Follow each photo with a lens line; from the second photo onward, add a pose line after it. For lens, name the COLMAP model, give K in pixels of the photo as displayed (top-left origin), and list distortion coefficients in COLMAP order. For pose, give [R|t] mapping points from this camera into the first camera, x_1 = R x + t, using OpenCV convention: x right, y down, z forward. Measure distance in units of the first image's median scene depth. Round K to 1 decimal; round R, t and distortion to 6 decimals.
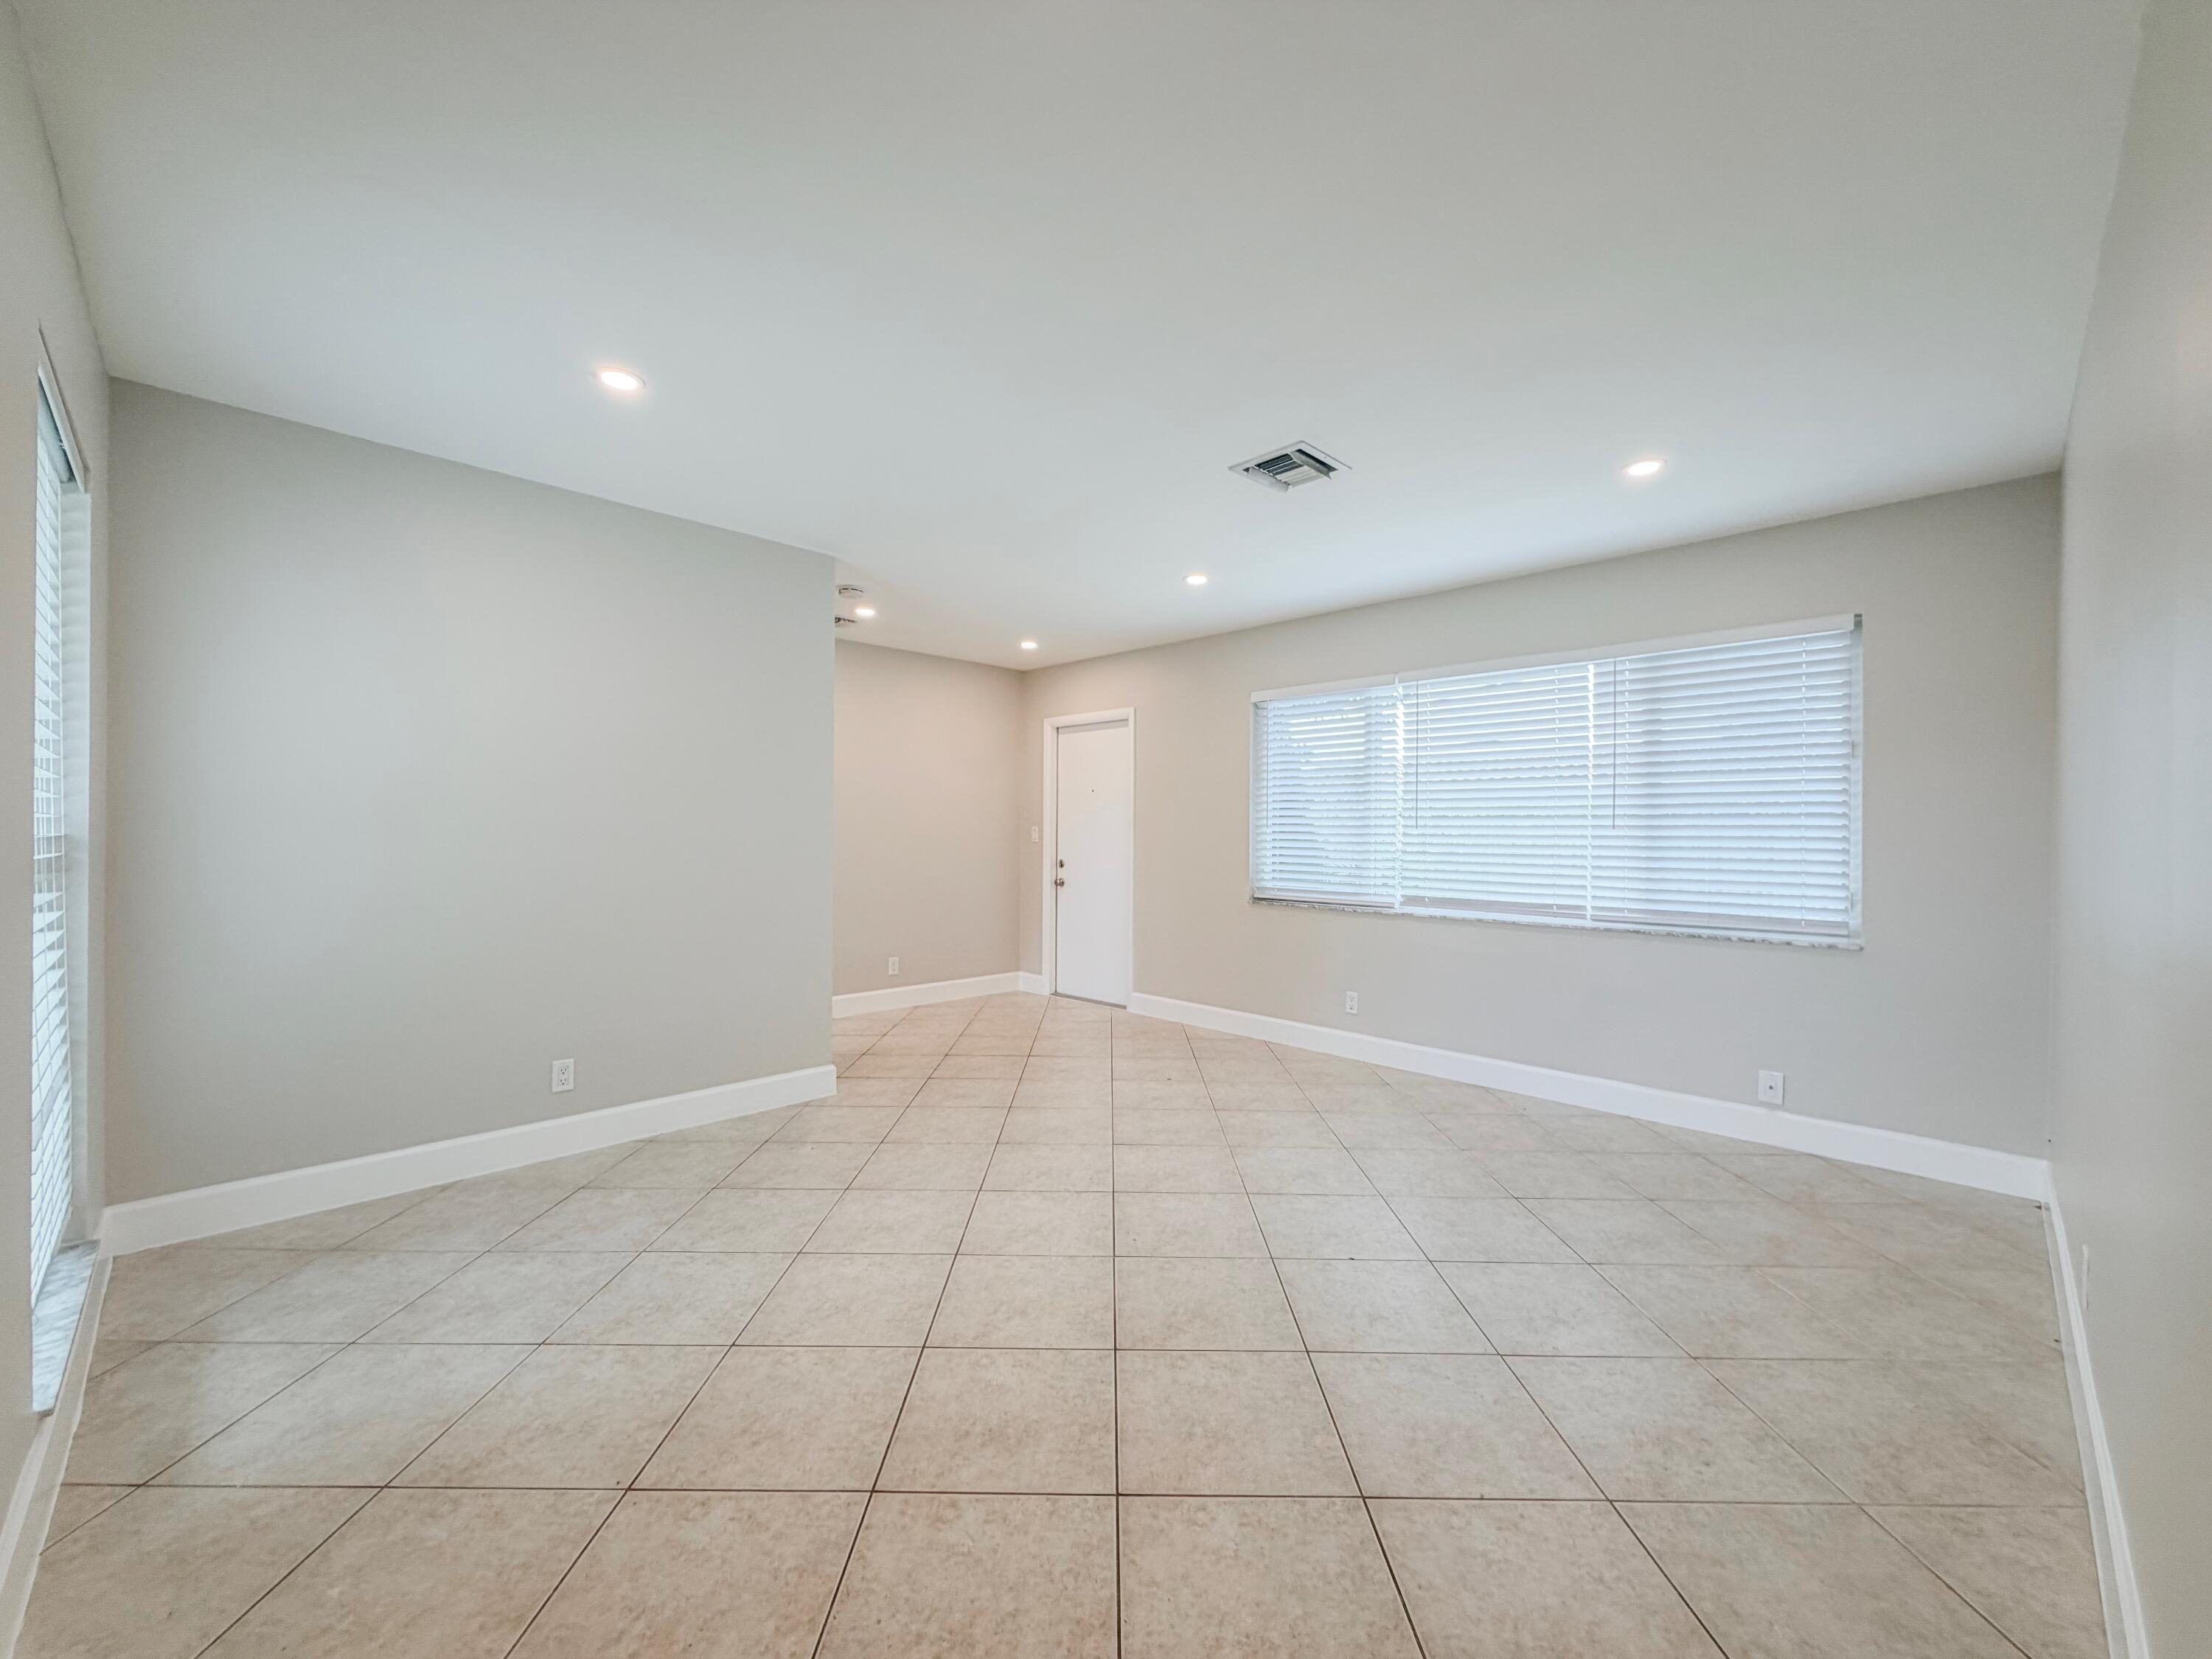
lens RADIAL K [[884.3, 0, 1106.9], [0, 884.3, 825.9], [0, 0, 1]] dist [0.001595, 0.000090]
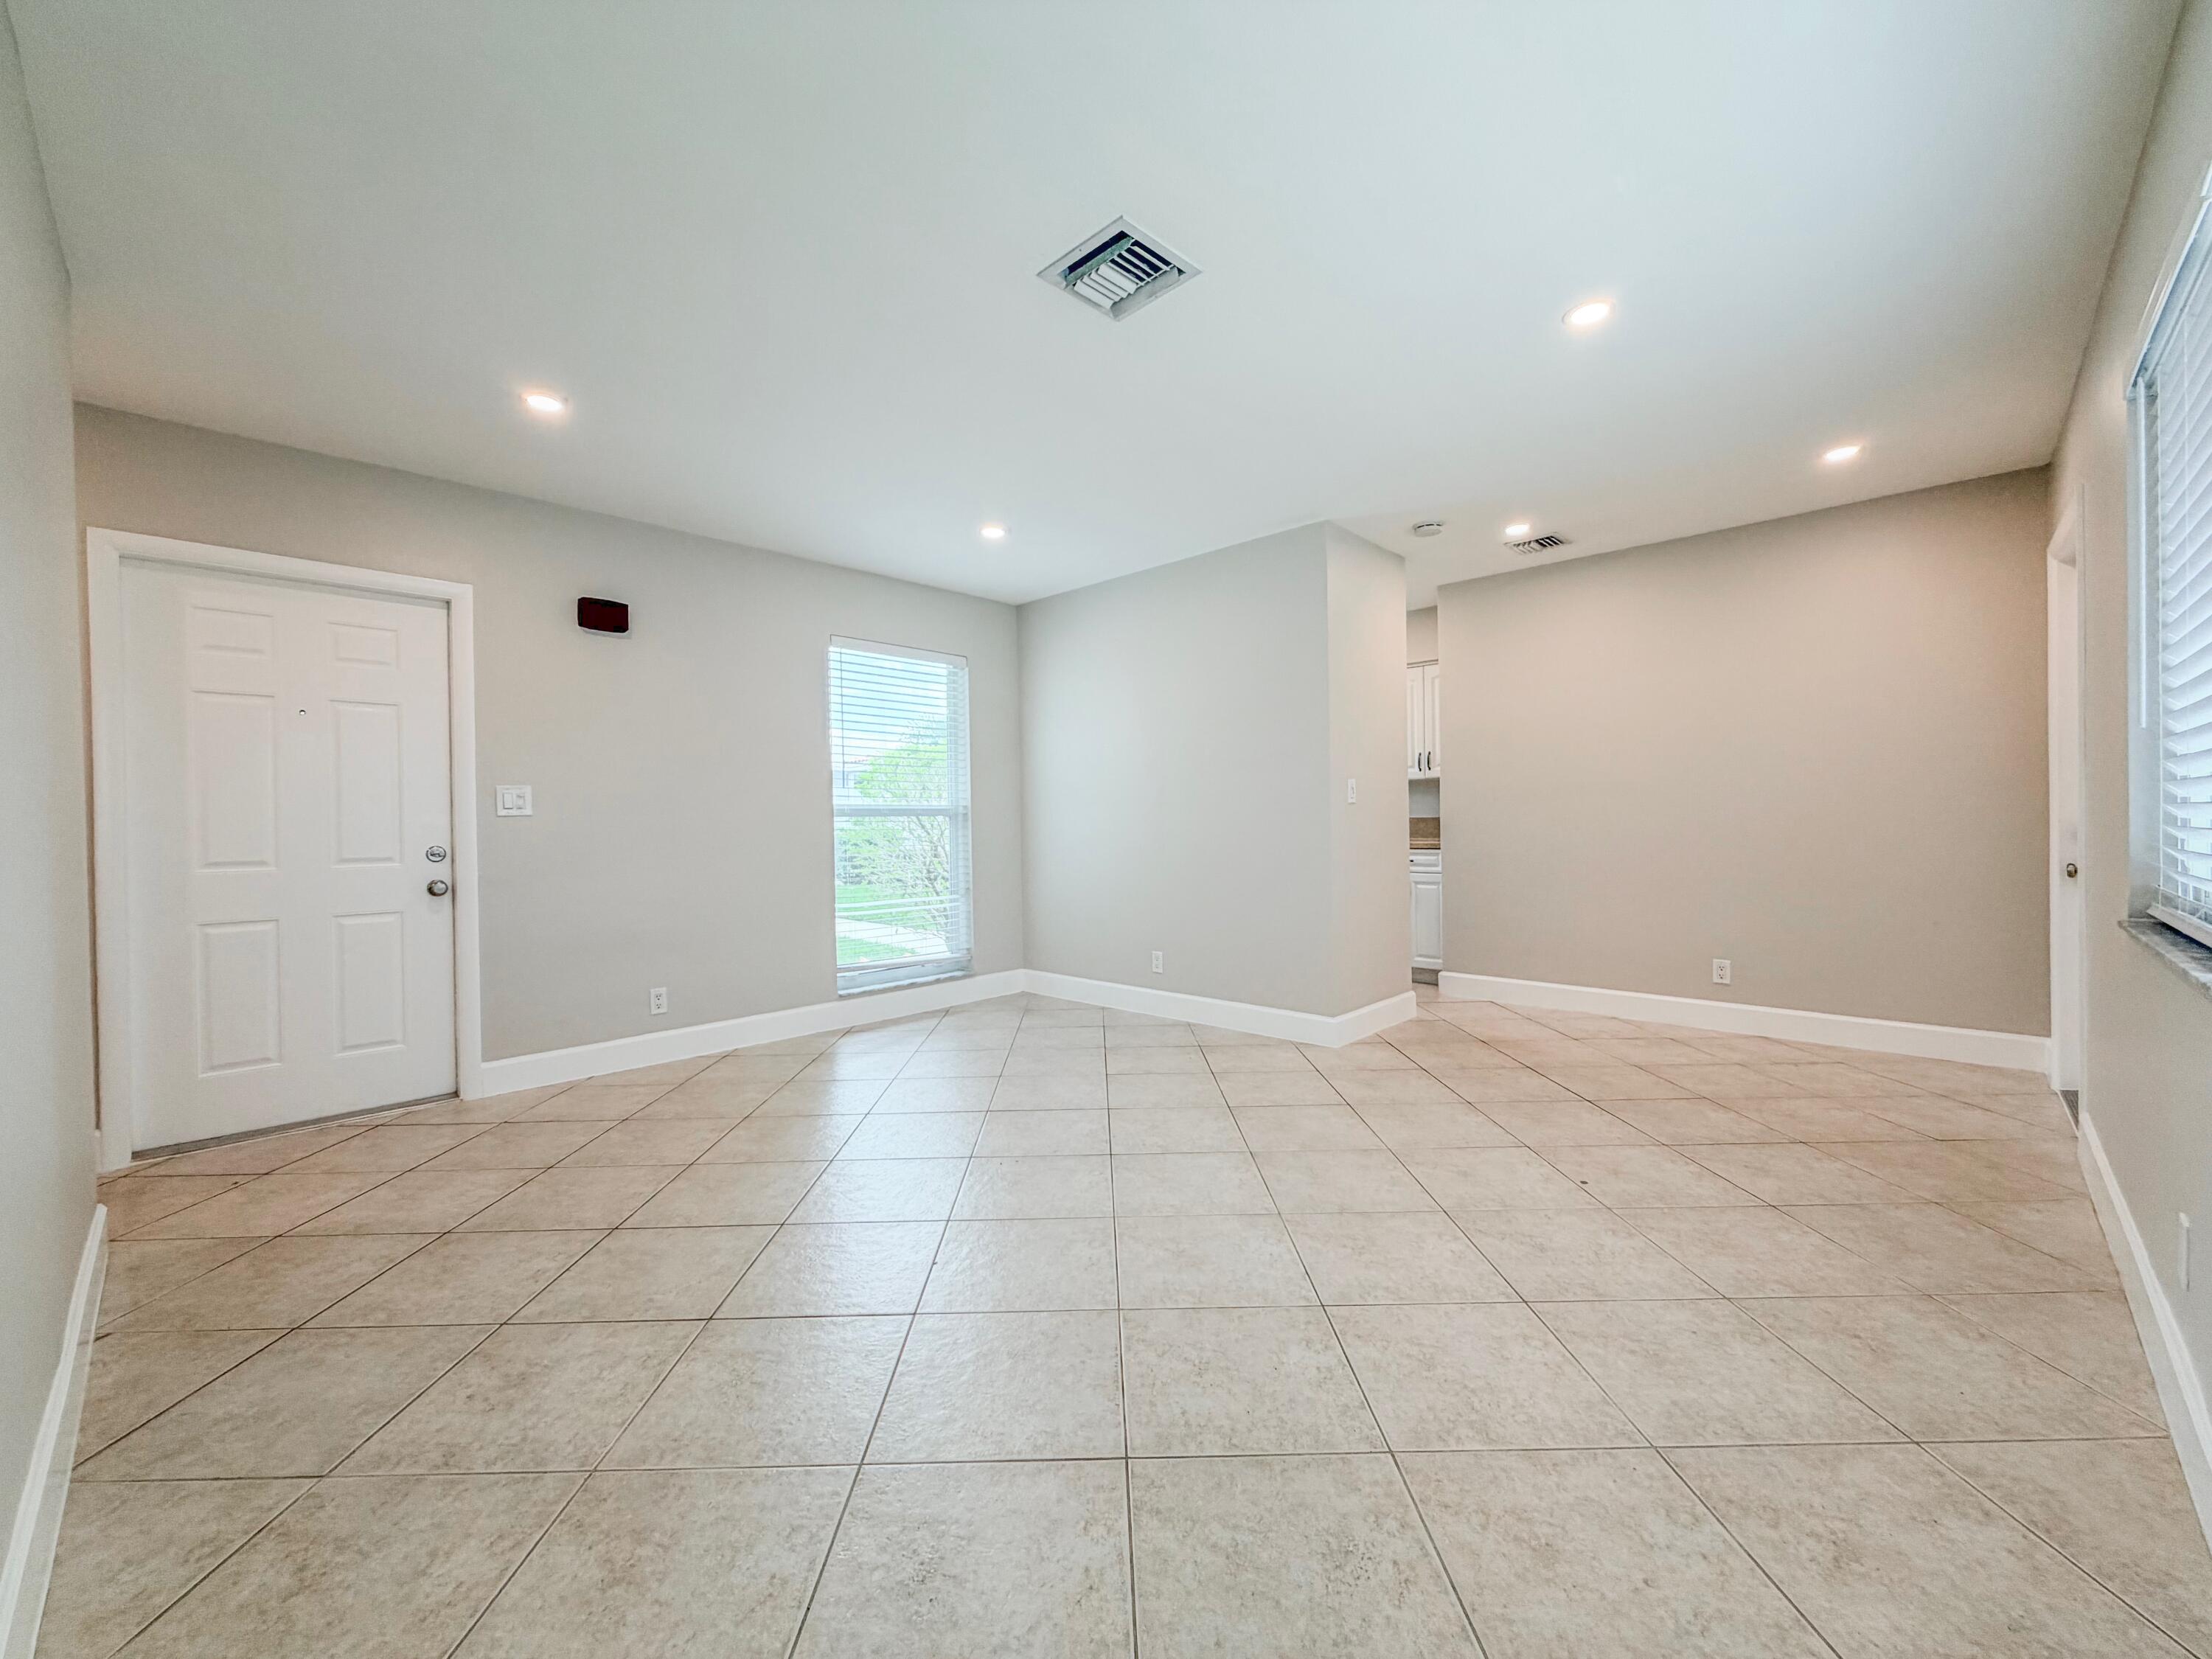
lens RADIAL K [[884.3, 0, 1112.3], [0, 884.3, 831.4], [0, 0, 1]] dist [0.001595, 0.000090]
pose [[0.017085, 0.004380, -0.999844, 1.449962], [0.022232, 0.999742, 0.004760, 0.085878], [0.999607, -0.022310, 0.016983, 1.482429]]
